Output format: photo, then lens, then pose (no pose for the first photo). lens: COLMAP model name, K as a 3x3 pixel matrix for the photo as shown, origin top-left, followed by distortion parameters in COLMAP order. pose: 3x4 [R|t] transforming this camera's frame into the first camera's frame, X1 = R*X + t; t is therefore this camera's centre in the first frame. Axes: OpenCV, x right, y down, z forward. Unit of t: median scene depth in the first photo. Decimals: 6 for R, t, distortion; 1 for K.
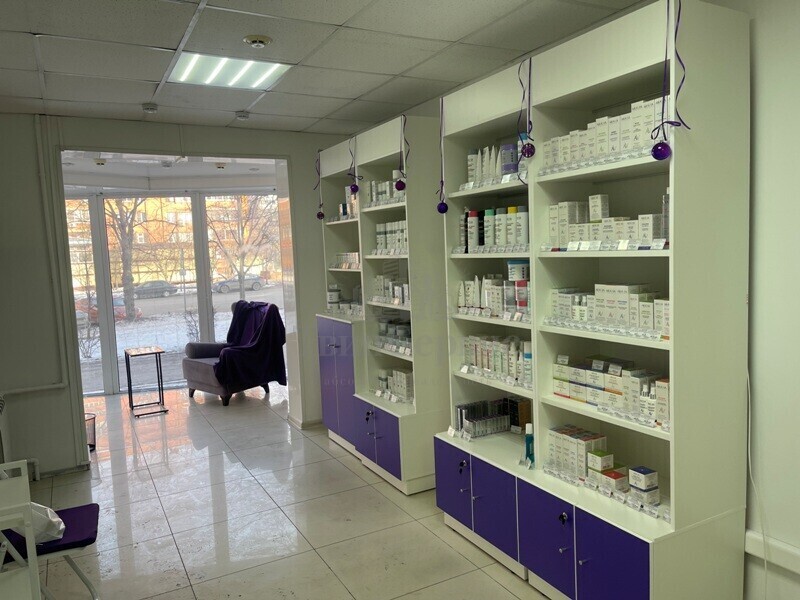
lens RADIAL K [[594.2, 0, 400.6], [0, 594.2, 301.6], [0, 0, 1]] dist [-0.000330, 0.000793]
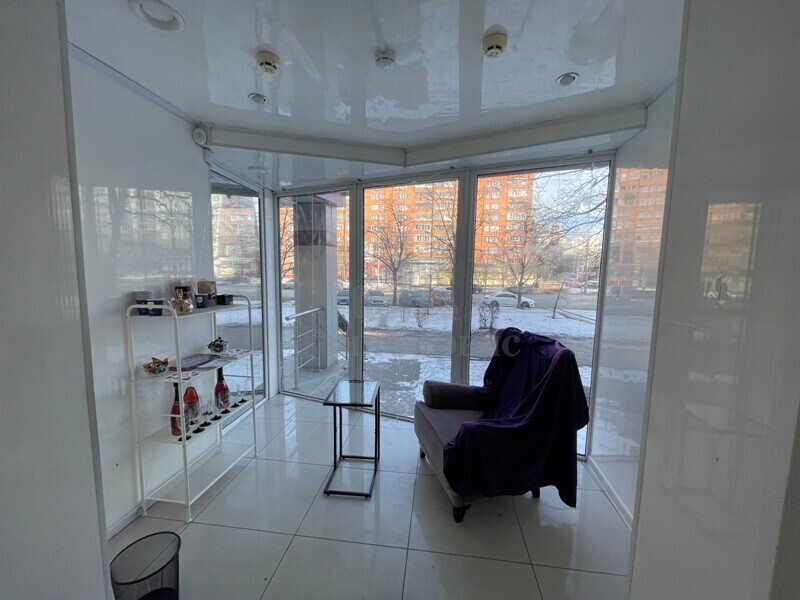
lens RADIAL K [[319.4, 0, 397.5], [0, 319.4, 302.6], [0, 0, 1]] dist [-0.003409, -0.000097]
pose [[0.805005, 0.114649, -0.582084, -0.172300], [-0.103880, 0.993231, 0.051966, -0.038342], [0.584102, 0.018634, 0.811466, 0.657892]]
